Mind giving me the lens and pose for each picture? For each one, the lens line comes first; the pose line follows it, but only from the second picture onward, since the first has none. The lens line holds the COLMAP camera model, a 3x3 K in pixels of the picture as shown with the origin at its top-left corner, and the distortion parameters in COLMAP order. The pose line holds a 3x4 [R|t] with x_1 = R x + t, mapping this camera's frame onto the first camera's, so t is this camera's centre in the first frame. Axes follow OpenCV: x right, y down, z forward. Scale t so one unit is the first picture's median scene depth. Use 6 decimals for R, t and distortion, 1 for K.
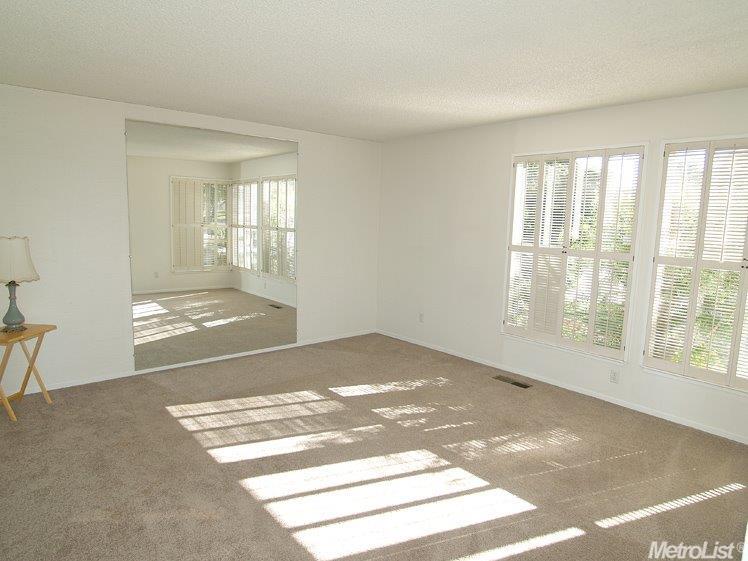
lens RADIAL K [[473.9, 0, 369.7], [0, 473.9, 279.7], [0, 0, 1]] dist [-0.019295, 0.000399]
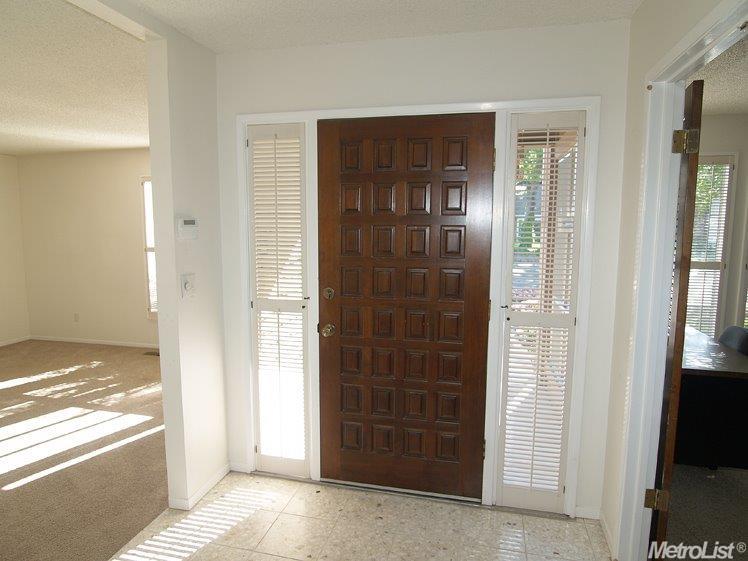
lens RADIAL K [[473.9, 0, 369.7], [0, 473.9, 279.7], [0, 0, 1]] dist [-0.019295, 0.000399]
pose [[0.807085, -0.094042, 0.582898, 0.049551], [0.093638, 0.995127, 0.030897, 0.038161], [-0.582963, 0.029645, 0.811958, -0.477235]]
